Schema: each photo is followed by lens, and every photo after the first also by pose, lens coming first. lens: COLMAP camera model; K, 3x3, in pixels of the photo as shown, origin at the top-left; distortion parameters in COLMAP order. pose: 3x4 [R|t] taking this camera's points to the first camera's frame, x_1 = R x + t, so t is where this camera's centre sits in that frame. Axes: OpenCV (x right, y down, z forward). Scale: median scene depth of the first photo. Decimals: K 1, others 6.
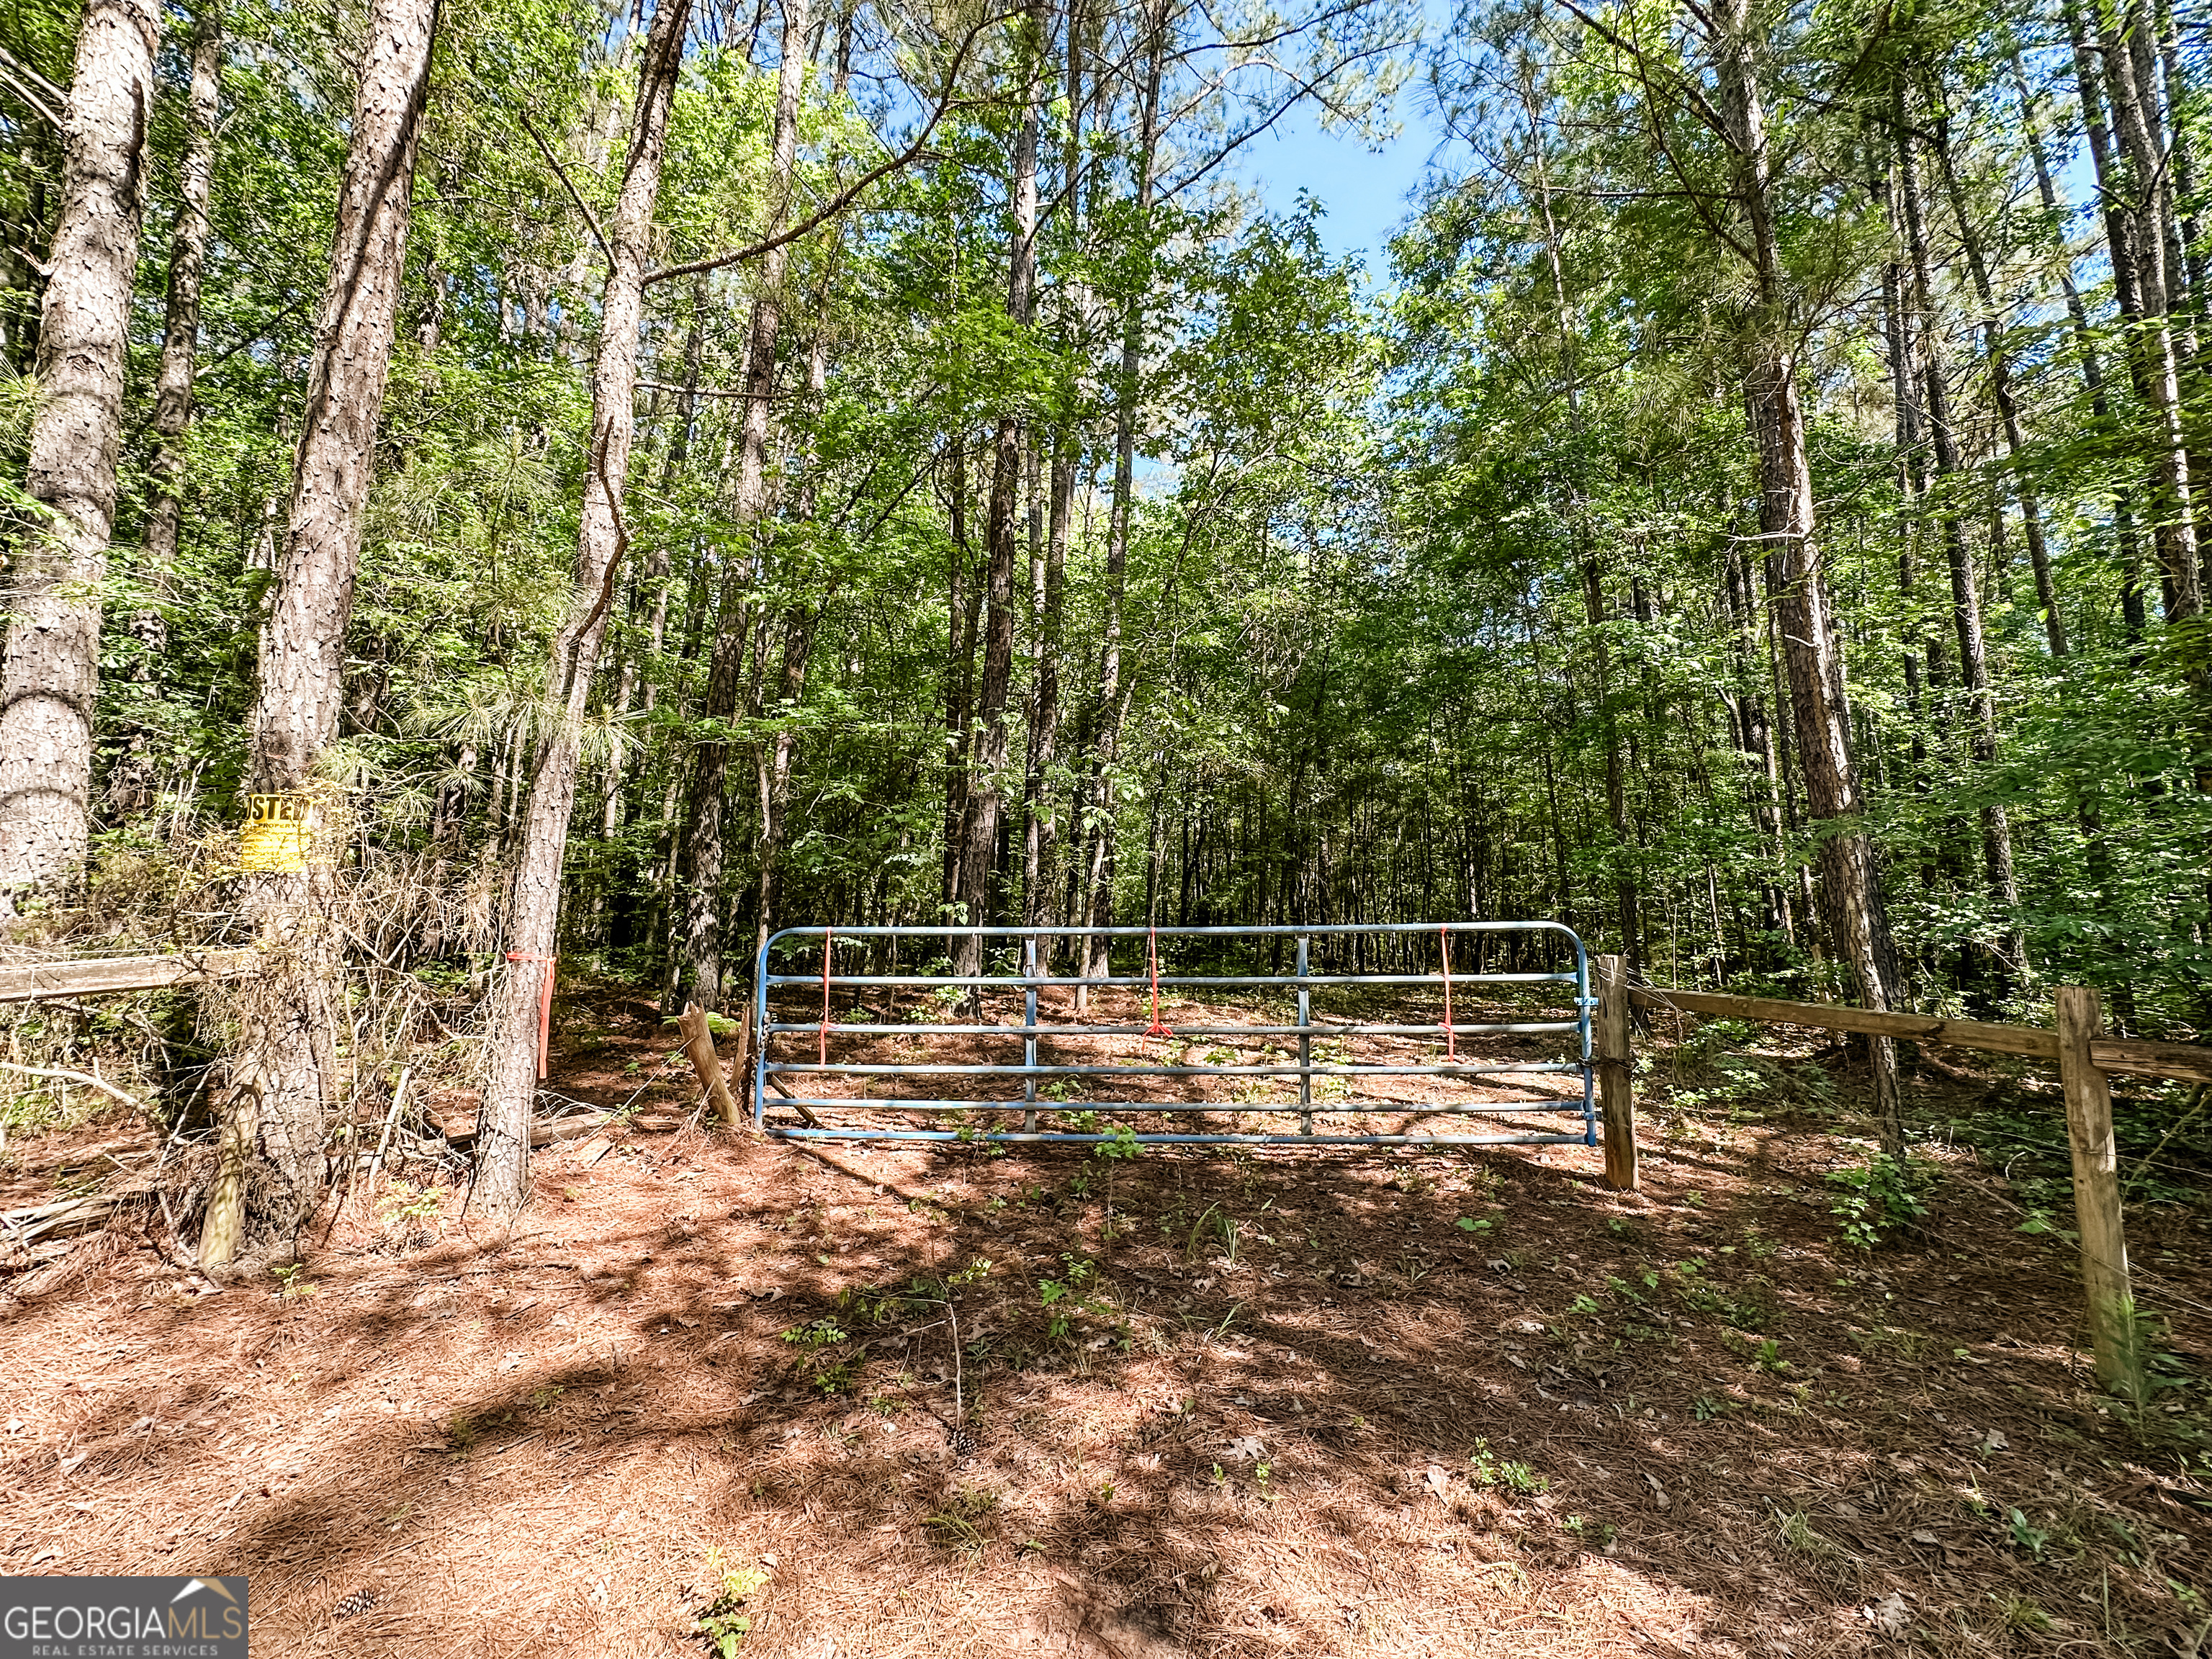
lens RADIAL K [[888.2, 0, 1106.9], [0, 888.2, 833.8], [0, 0, 1]] dist [-0.002601, 0.000536]
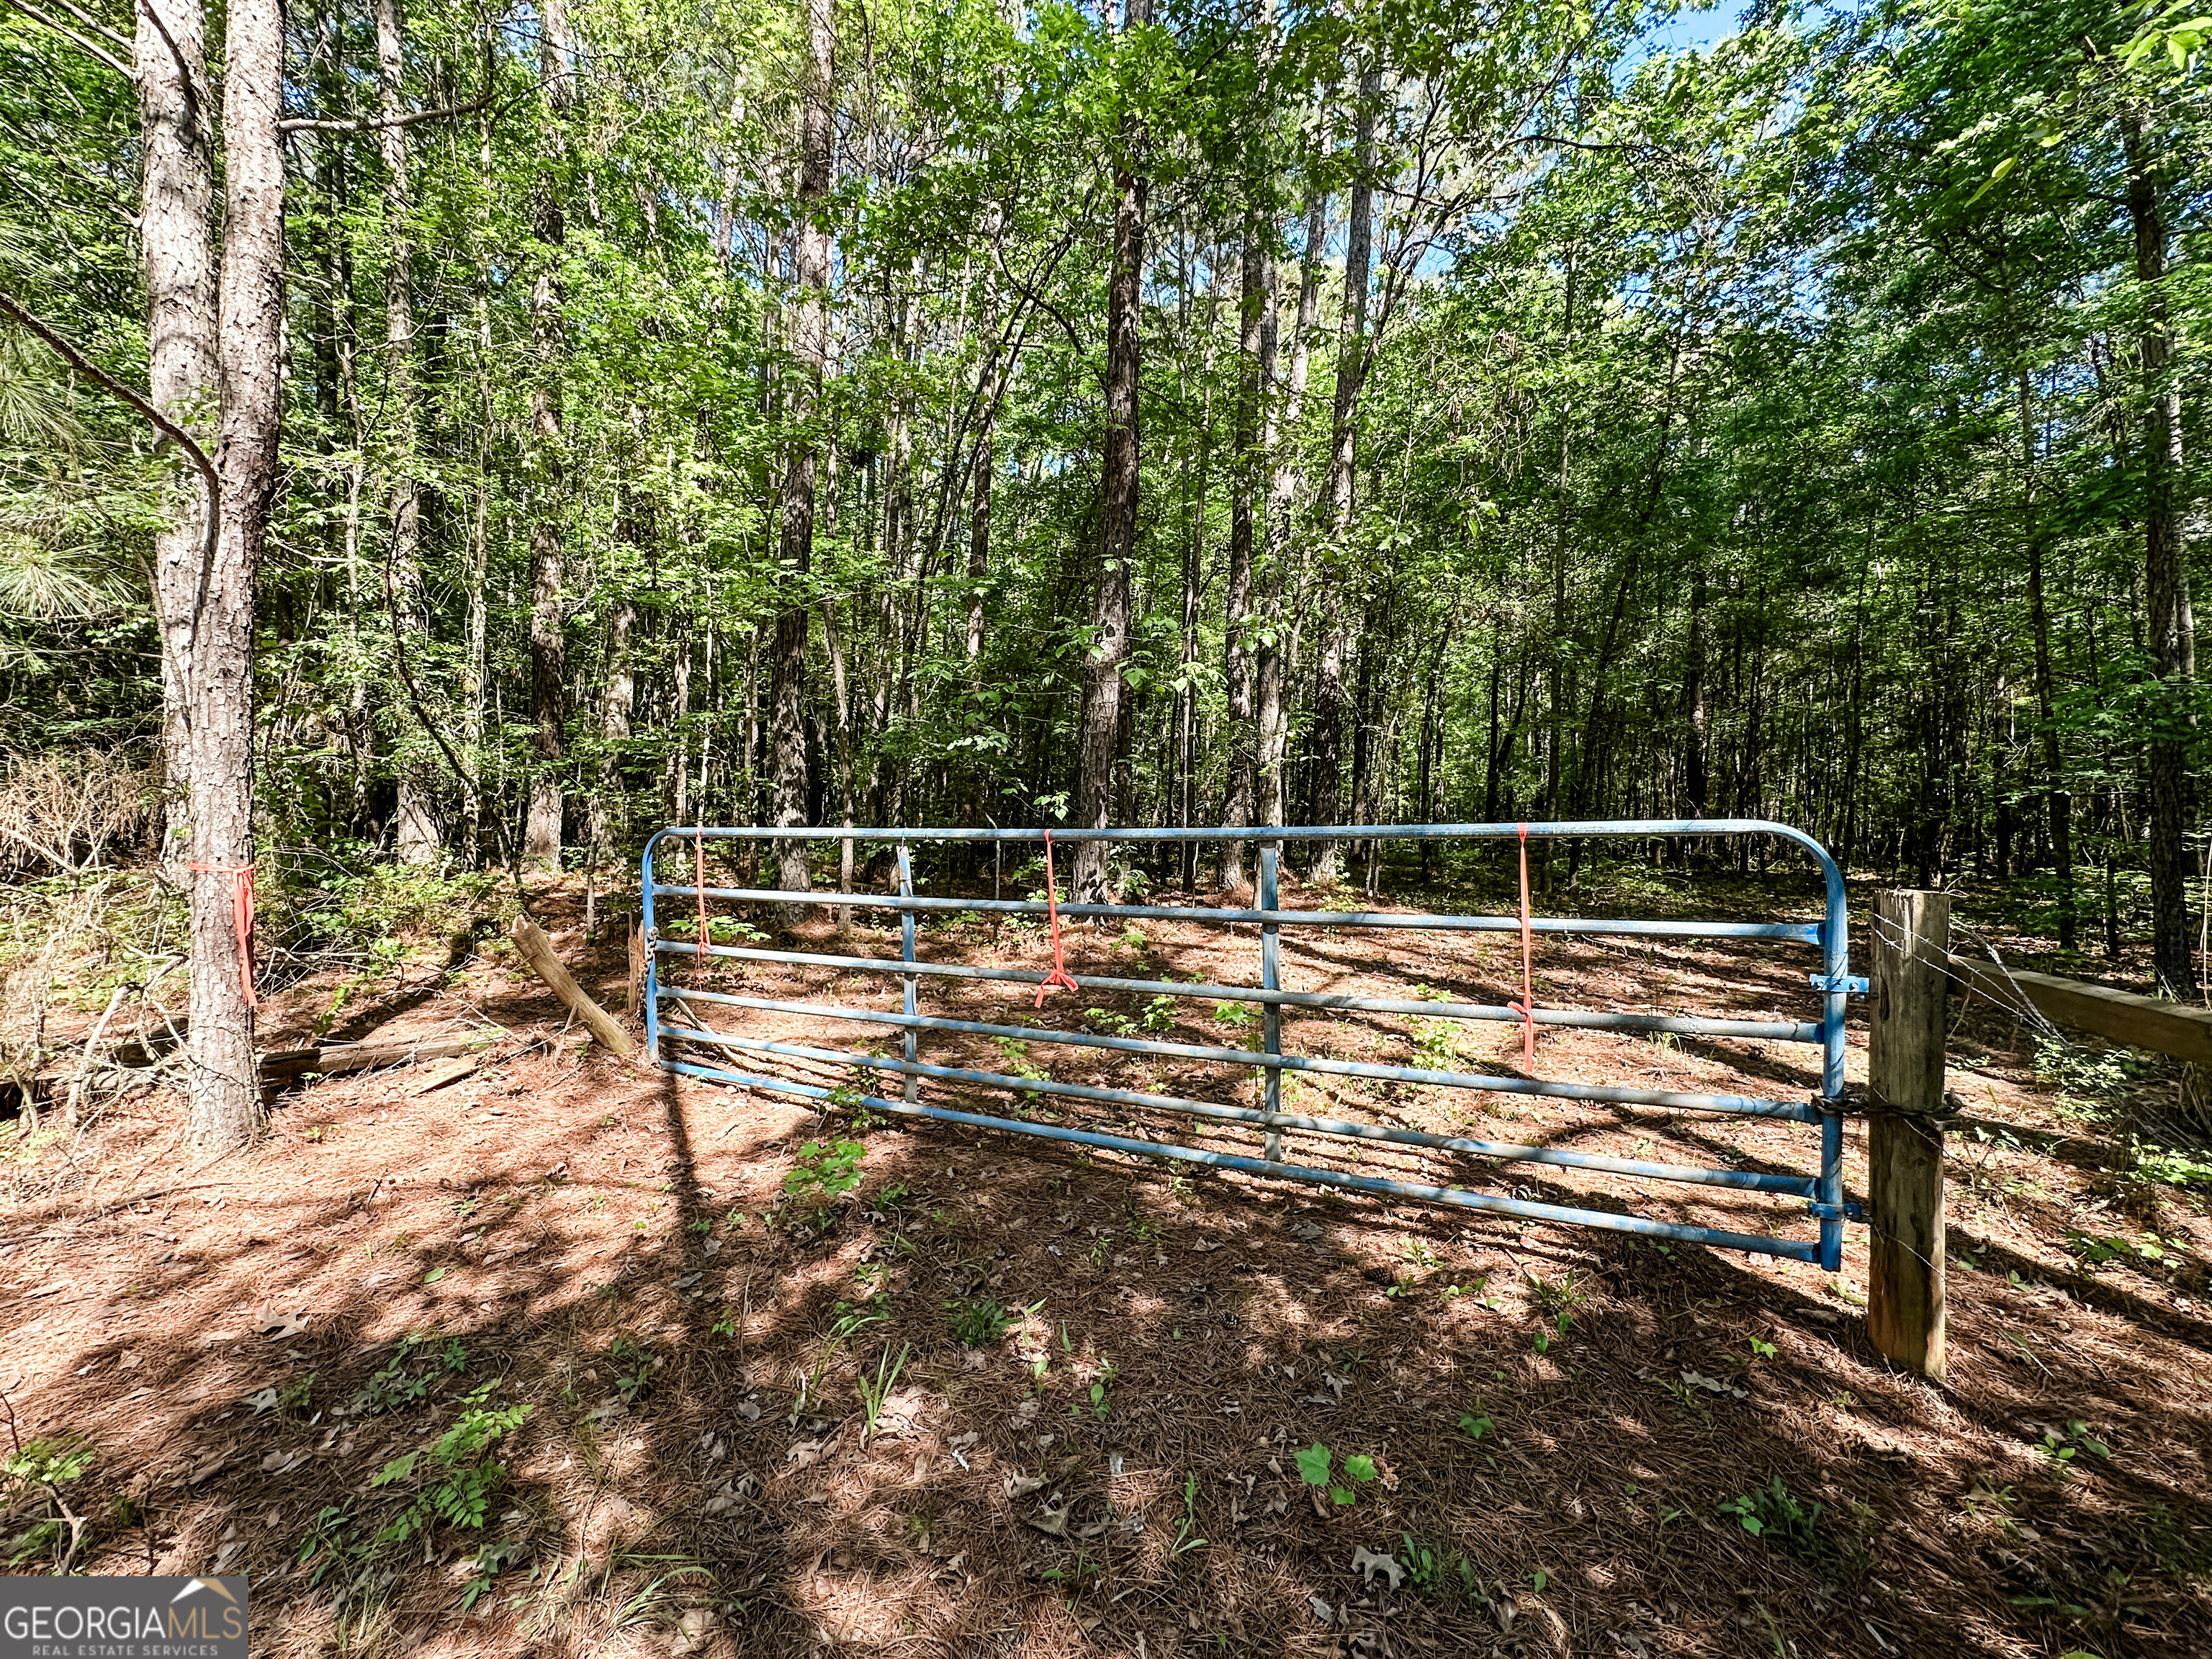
lens RADIAL K [[888.2, 0, 1105.7], [0, 888.2, 831.9], [0, 0, 1]] dist [-0.002601, 0.000536]
pose [[0.925607, 0.002697, -0.378477, 0.344924], [0.043733, 0.992515, 0.114026, 0.033572], [0.375951, -0.122095, 0.918560, 0.405065]]
